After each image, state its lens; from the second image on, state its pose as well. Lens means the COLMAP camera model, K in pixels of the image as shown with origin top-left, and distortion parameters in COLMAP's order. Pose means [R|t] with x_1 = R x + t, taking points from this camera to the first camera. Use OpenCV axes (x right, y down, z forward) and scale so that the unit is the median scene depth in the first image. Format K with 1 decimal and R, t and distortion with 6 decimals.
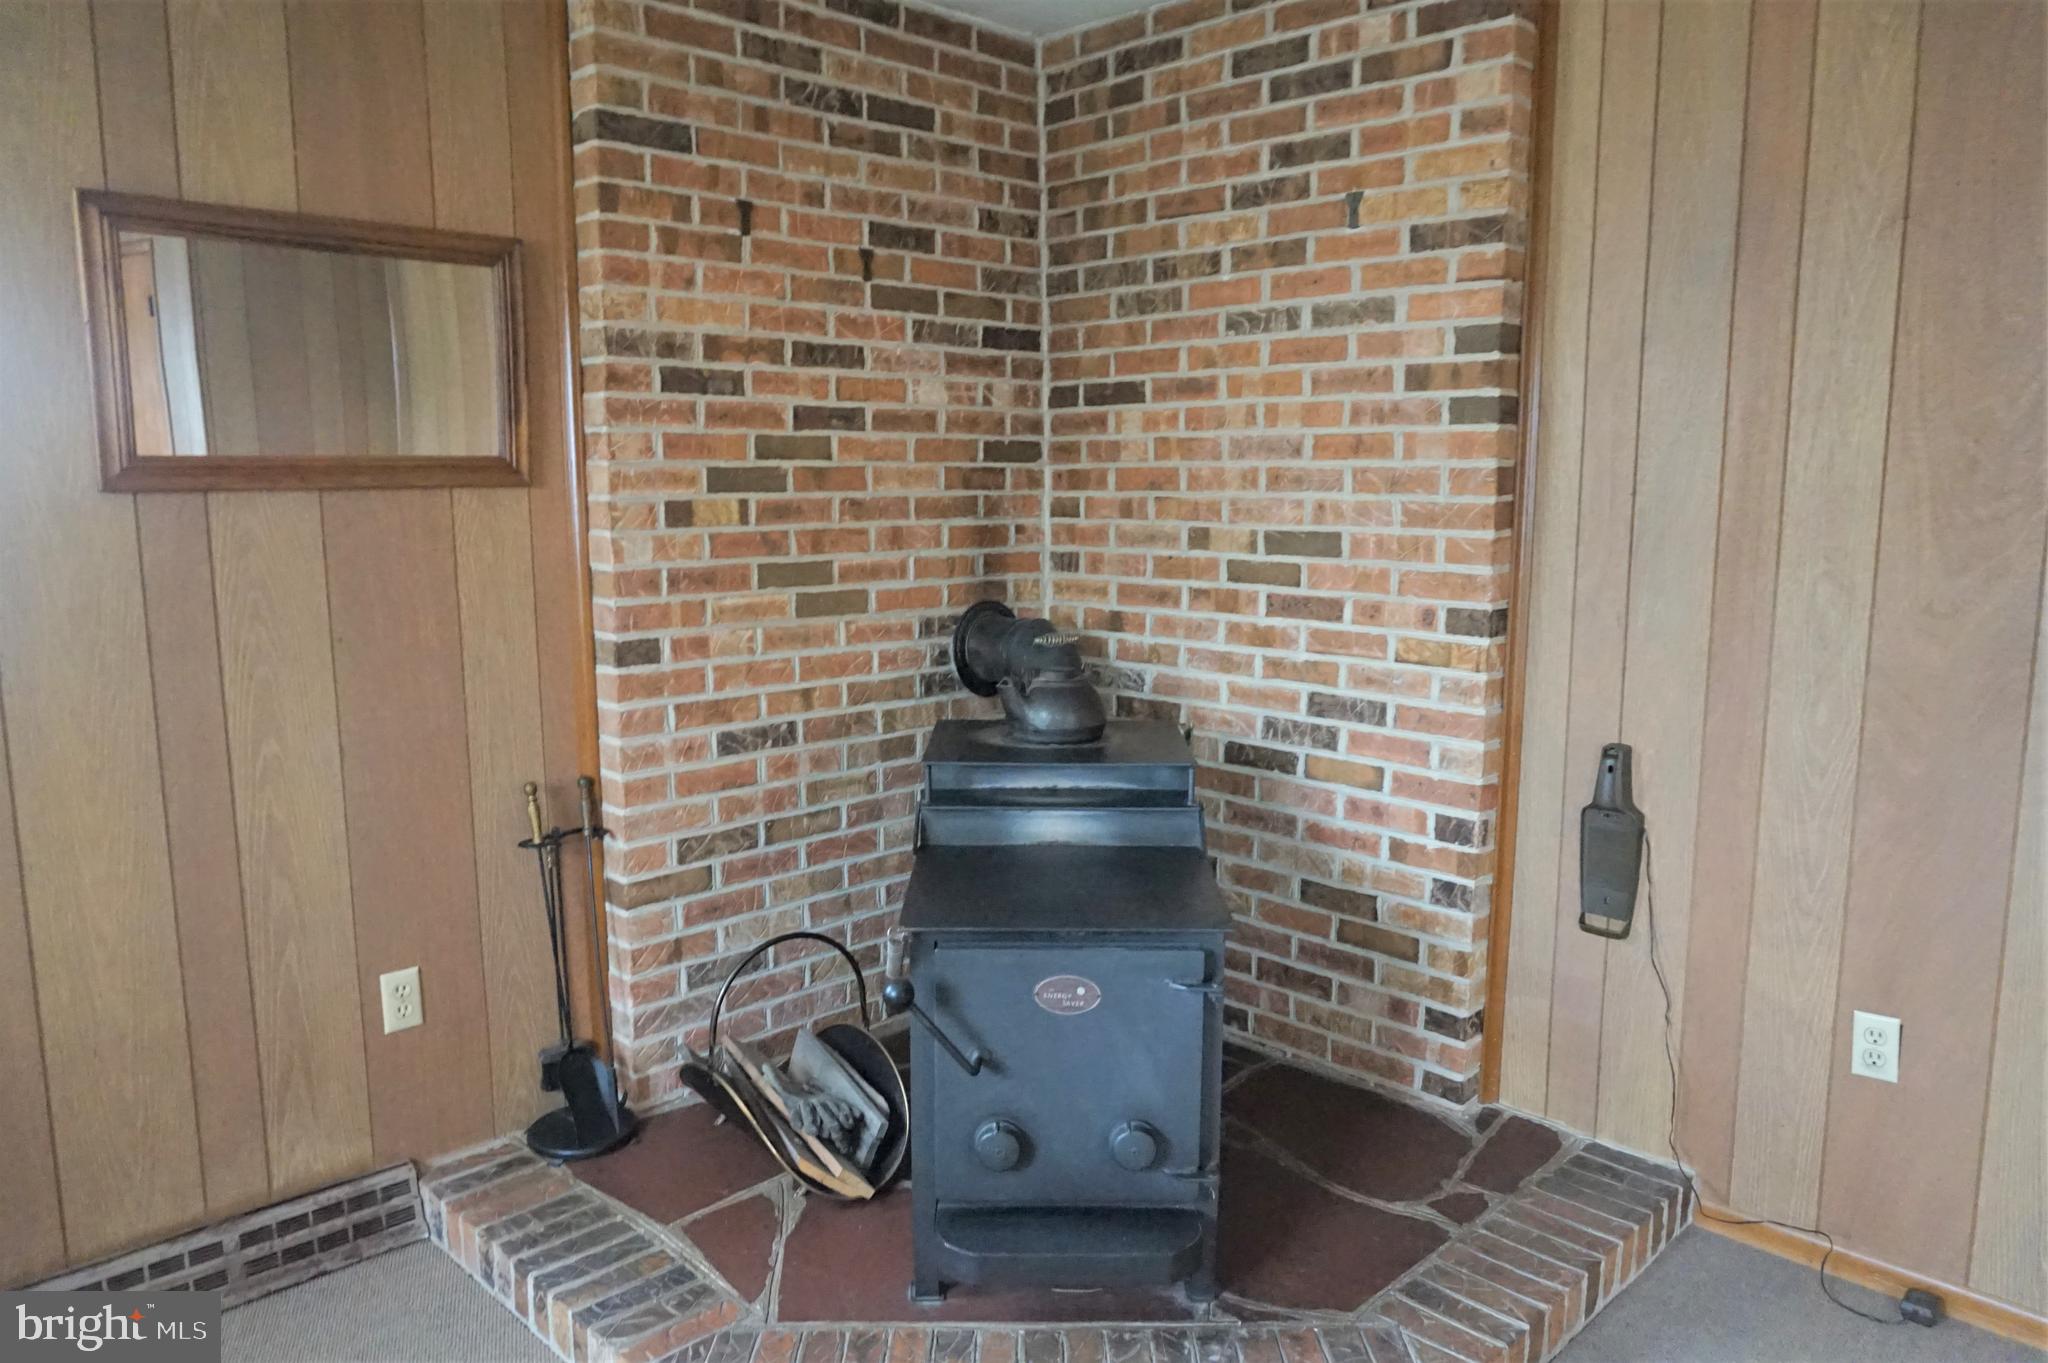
lens RADIAL K [[1442.2, 0, 1024.0], [0, 1442.2, 681.5], [0, 0, 1]] dist [-0.065099, 0.064656]
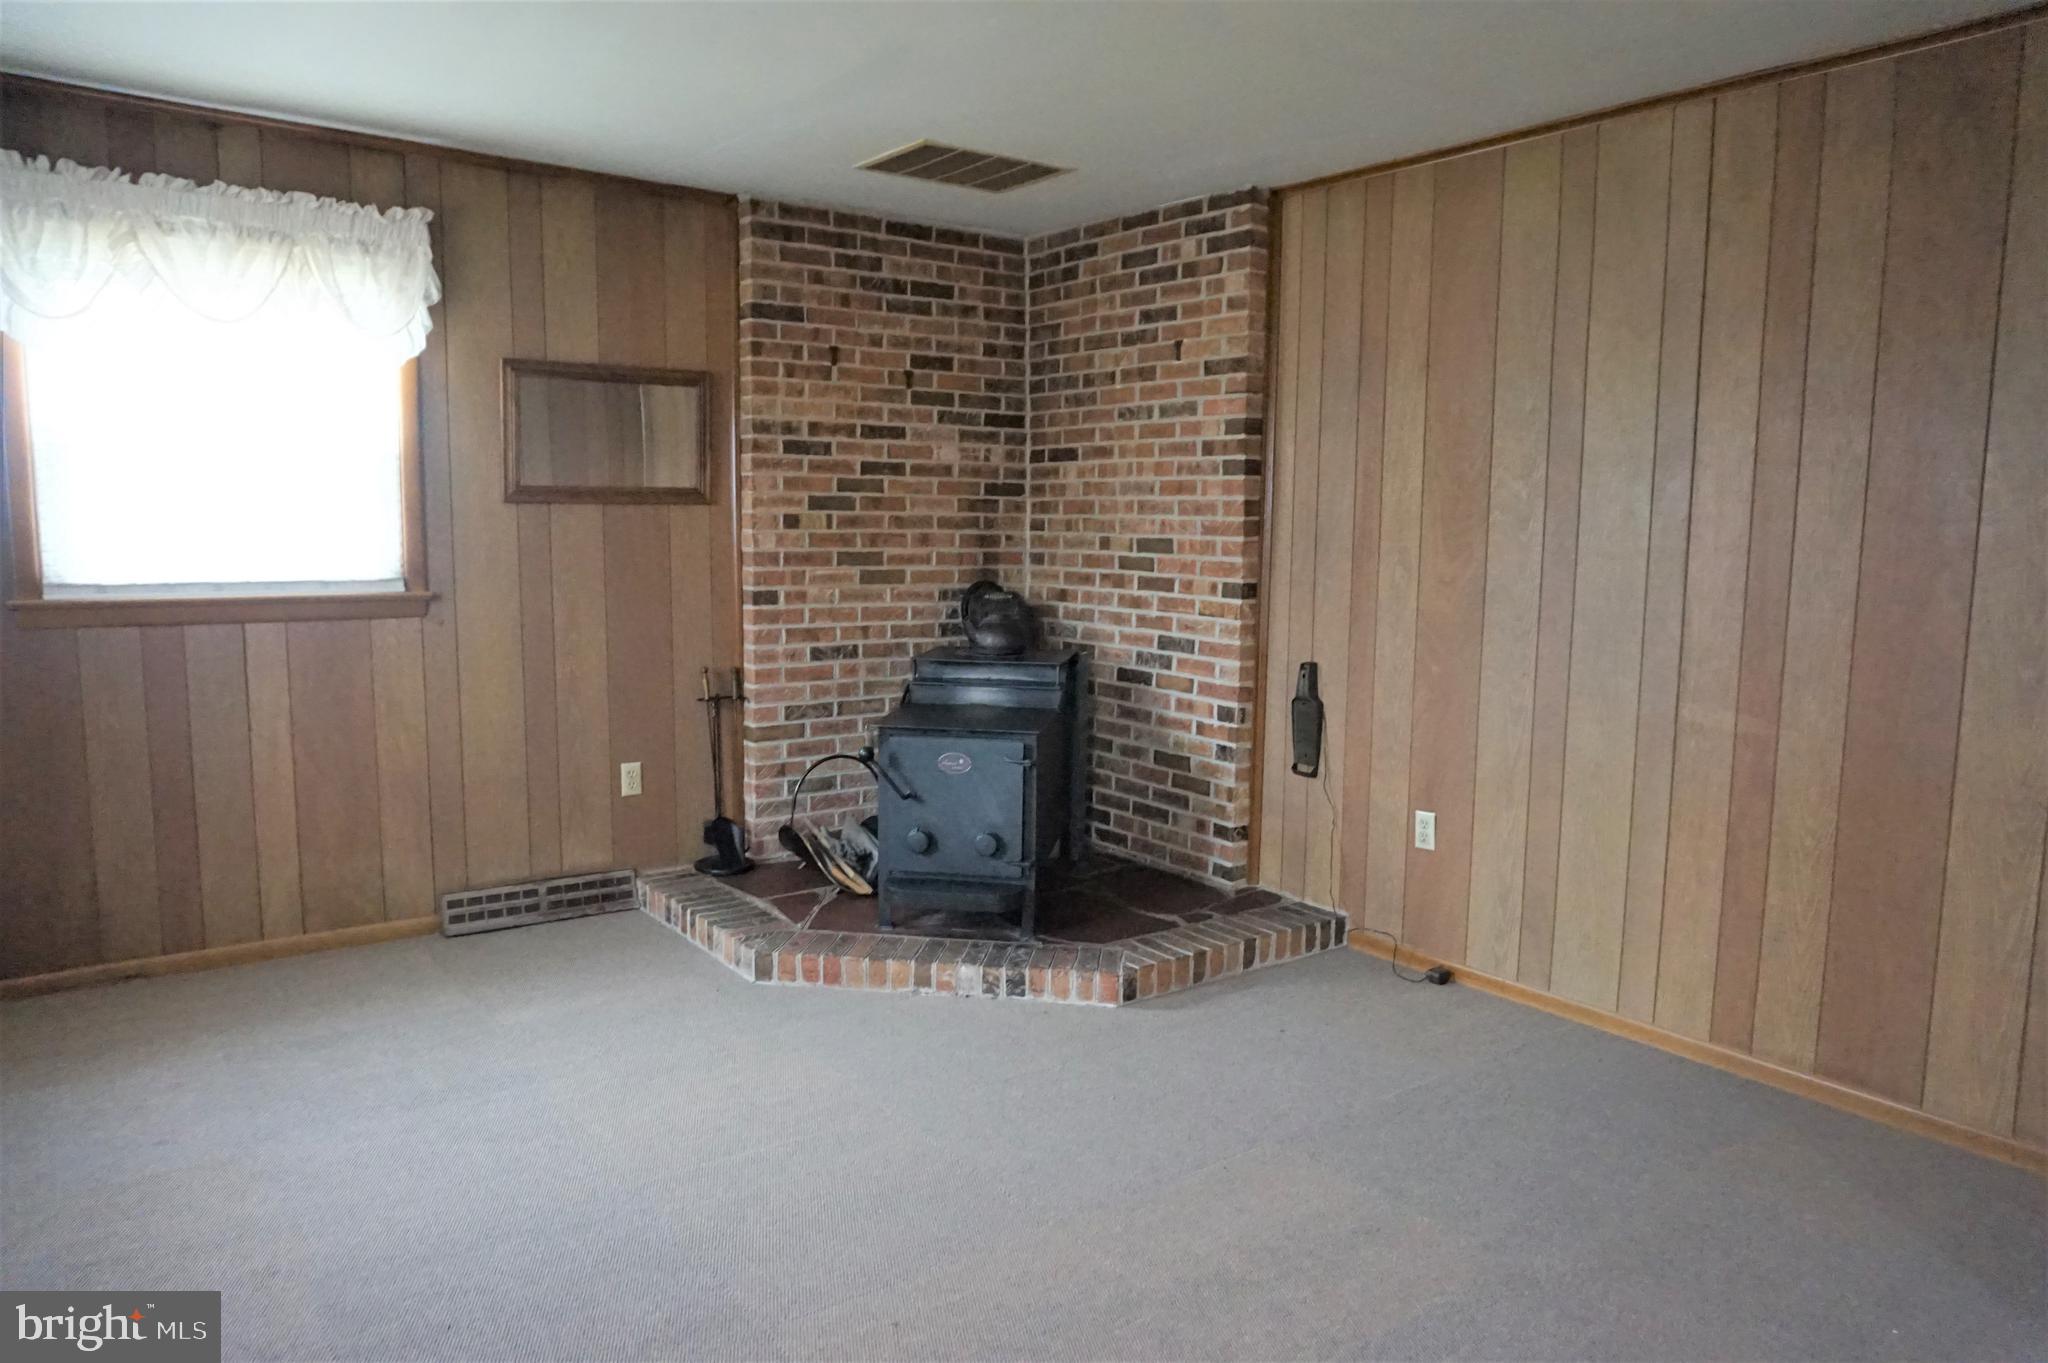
lens RADIAL K [[1442.2, 0, 1024.0], [0, 1442.2, 681.5], [0, 0, 1]] dist [-0.065099, 0.064656]
pose [[0.988491, 0.030923, -0.148083, 0.305085], [-0.035173, 0.999039, -0.026165, 0.114392], [0.147131, 0.031073, 0.988629, -0.693768]]
